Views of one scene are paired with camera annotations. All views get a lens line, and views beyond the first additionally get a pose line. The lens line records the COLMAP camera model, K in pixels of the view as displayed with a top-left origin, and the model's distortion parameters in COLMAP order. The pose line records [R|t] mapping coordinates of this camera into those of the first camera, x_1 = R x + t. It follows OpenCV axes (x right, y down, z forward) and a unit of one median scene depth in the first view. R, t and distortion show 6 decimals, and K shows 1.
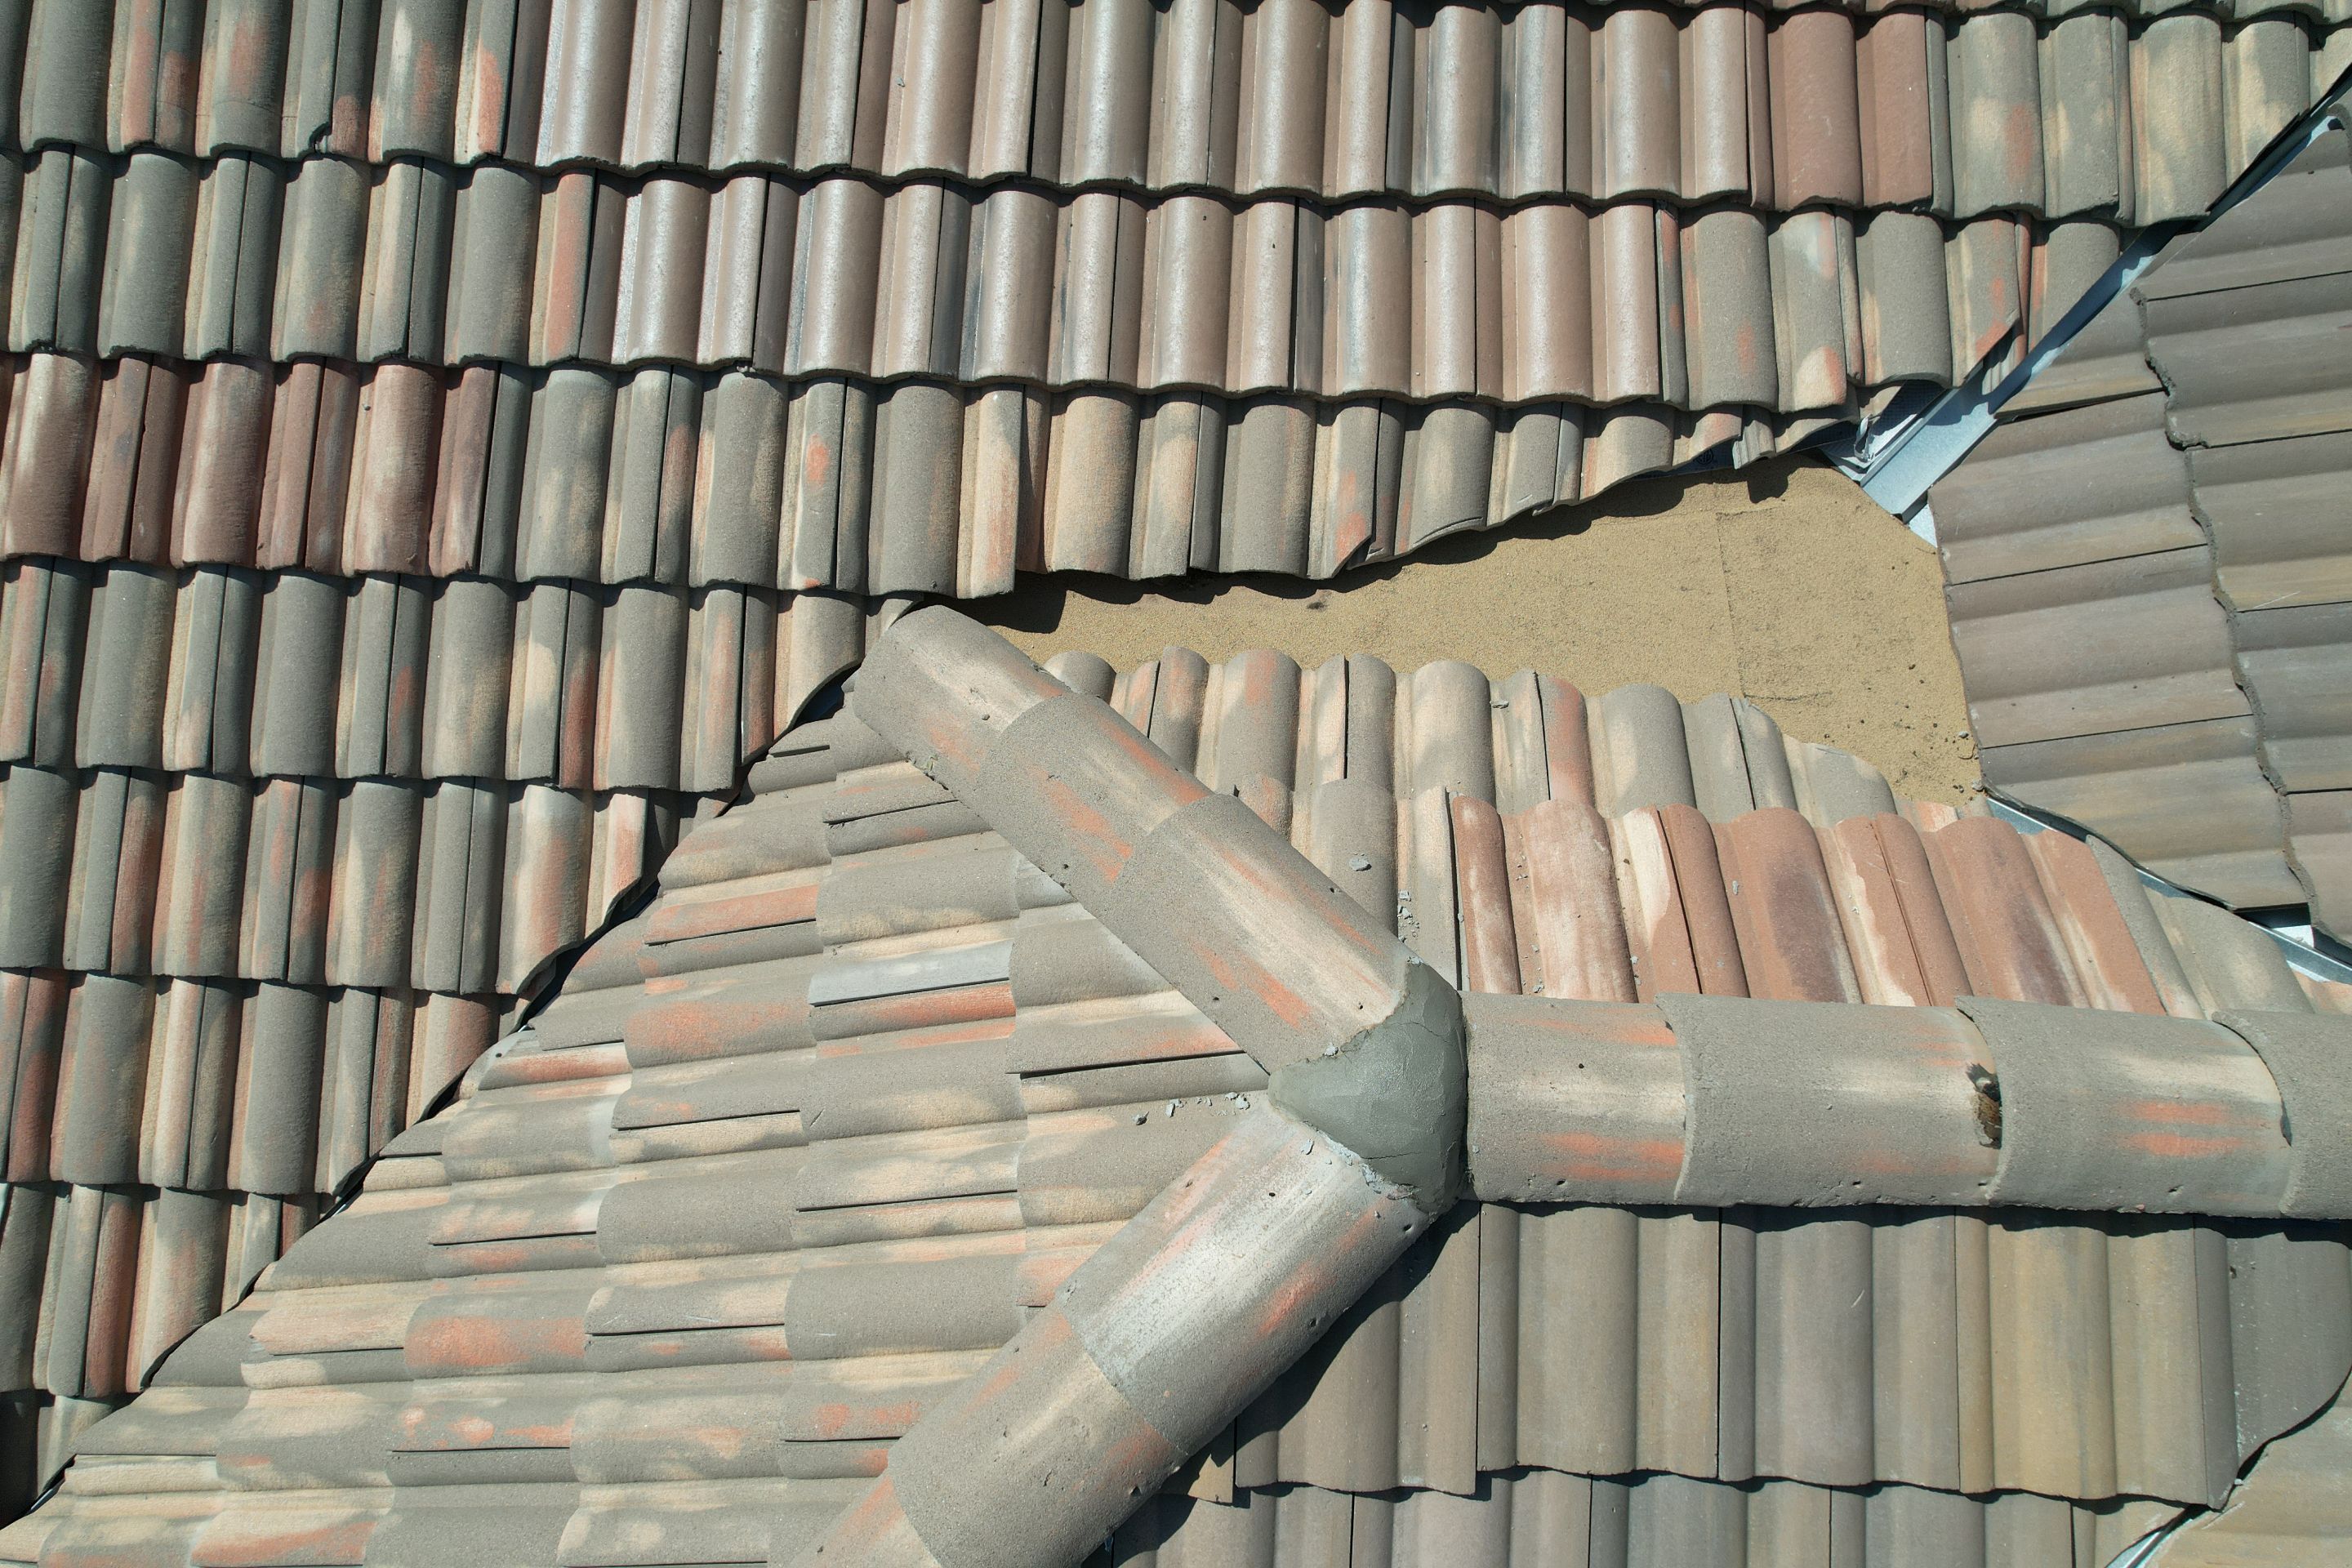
lens RADIAL K [[1502.4, 0, 1142.7], [0, 1502.4, 785.3], [0, 0, 1]] dist [-0.108791, 0.094814]
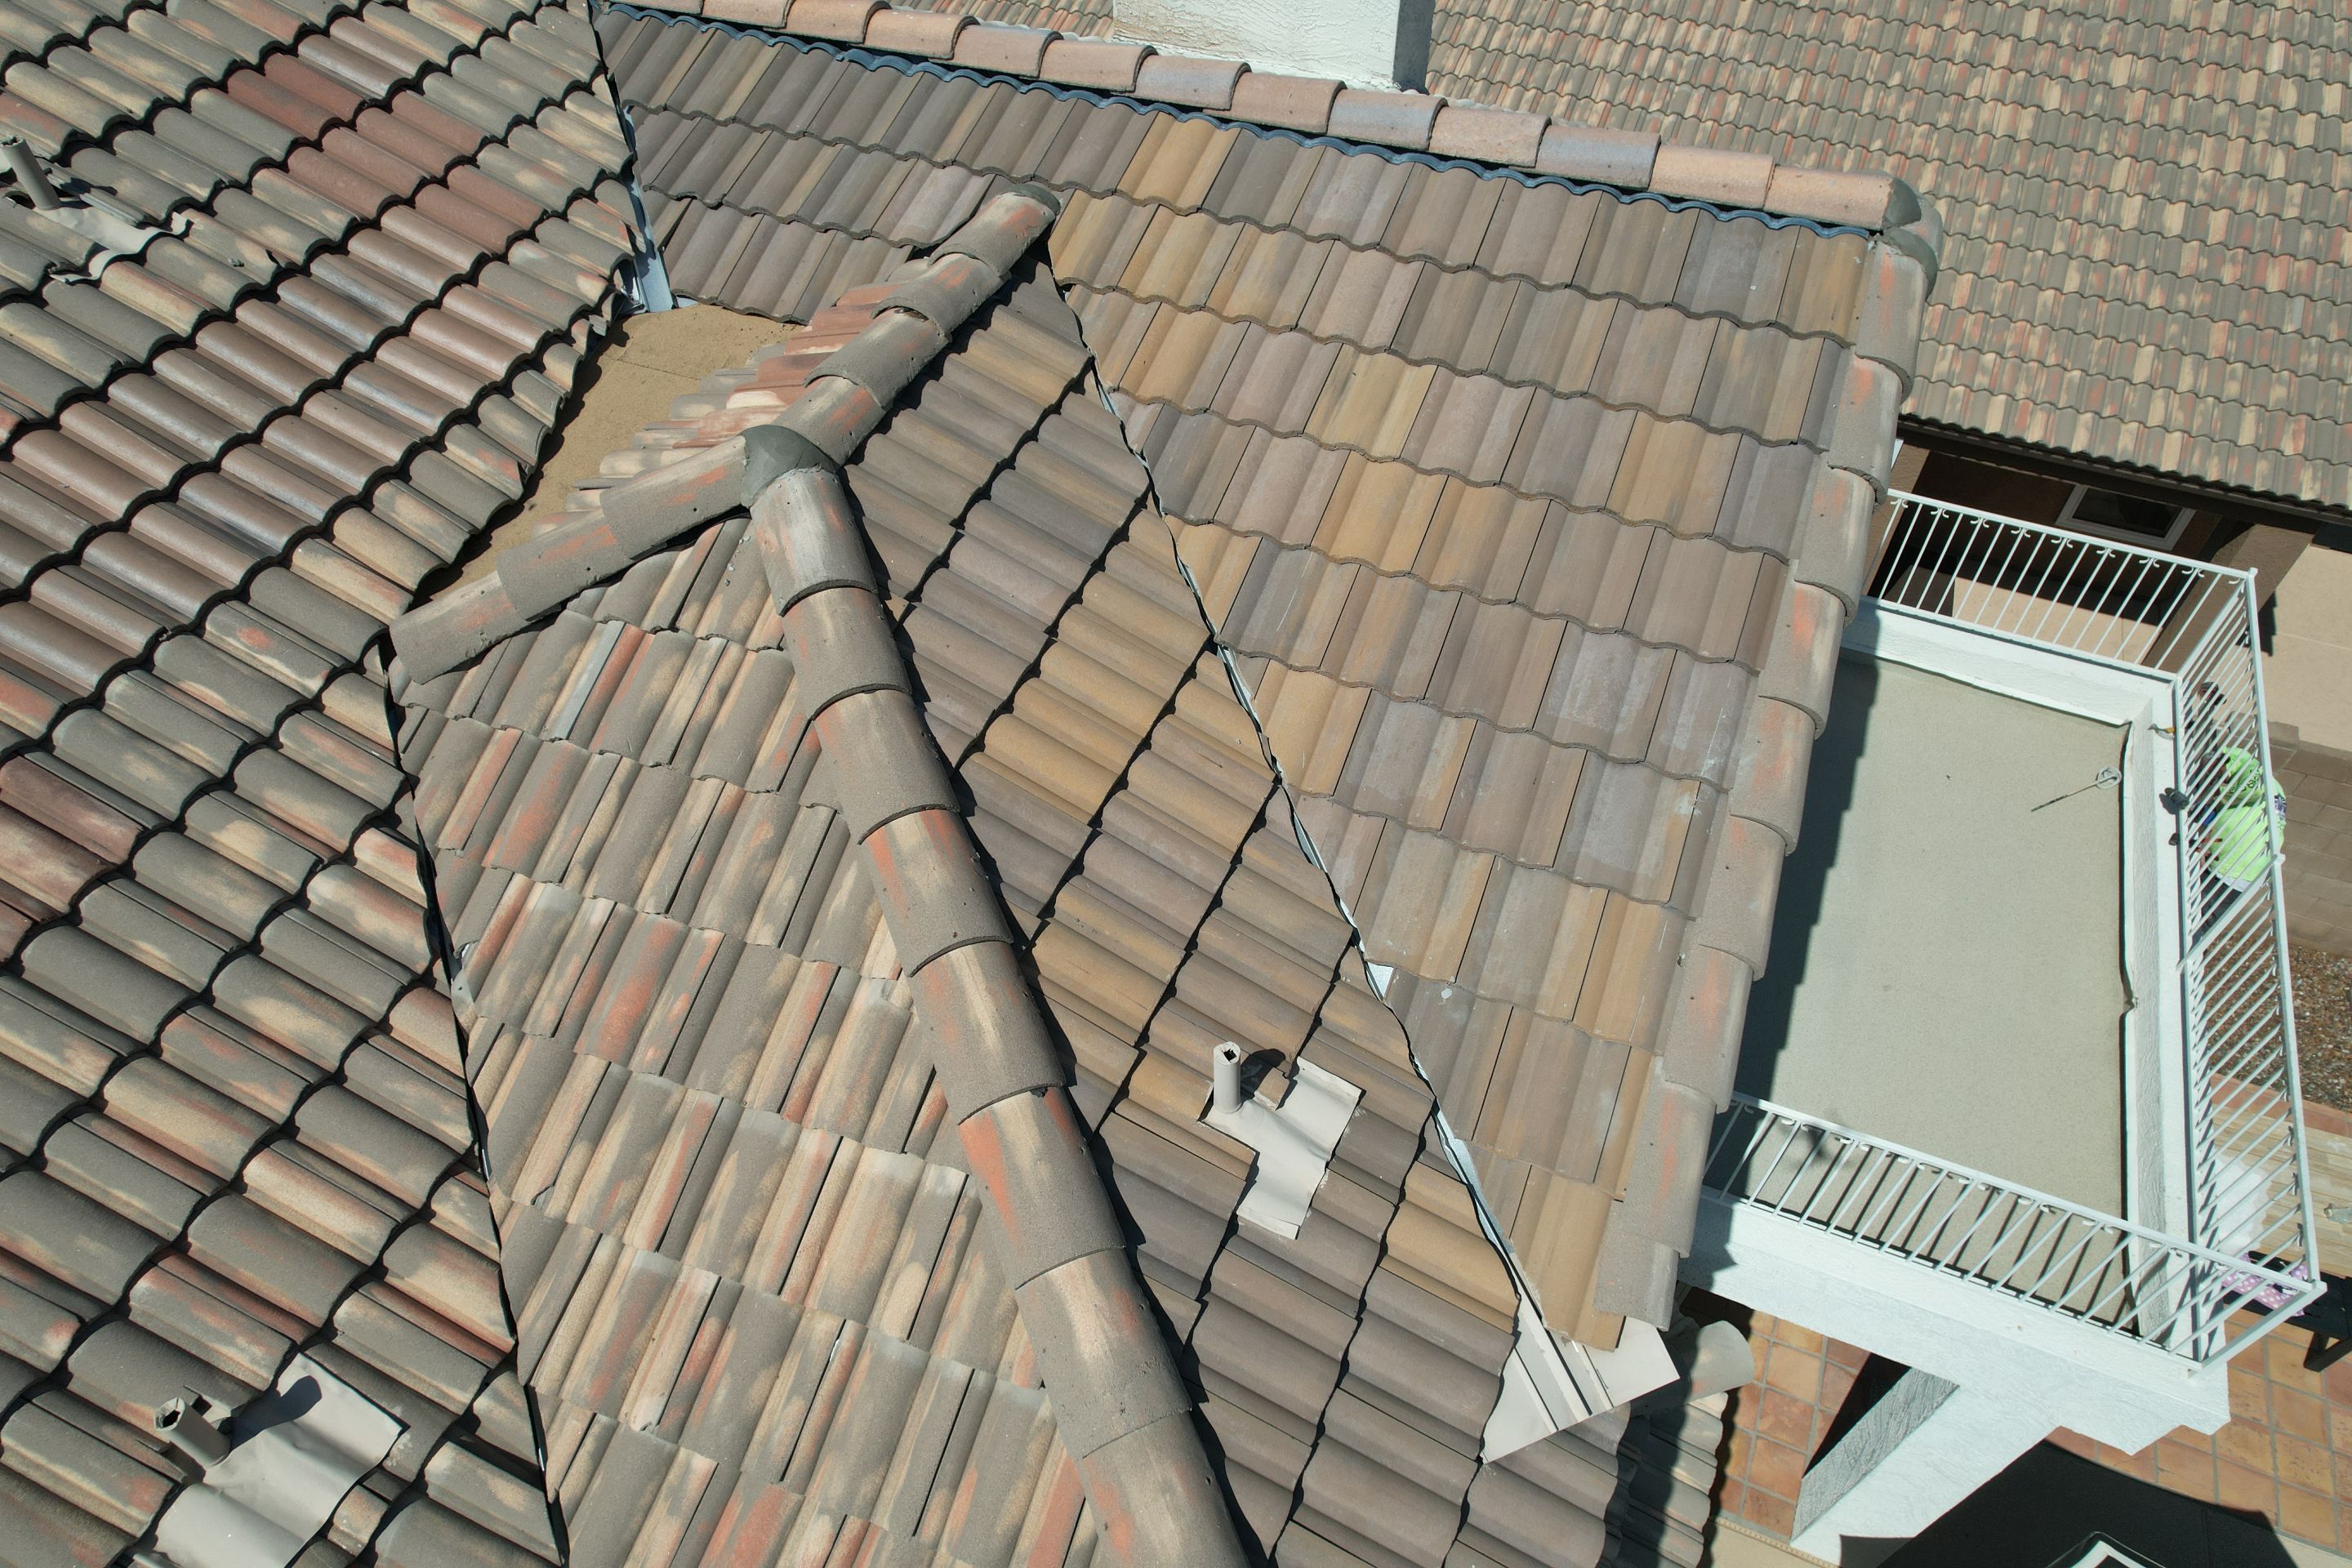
lens RADIAL K [[1502.4, 0, 1142.7], [0, 1502.4, 785.3], [0, 0, 1]] dist [-0.108791, 0.094814]
pose [[0.354868, -0.690300, 0.630519, -0.953567], [0.852667, 0.515568, 0.084553, 0.517736], [-0.383442, 0.507618, 0.771554, -0.442360]]
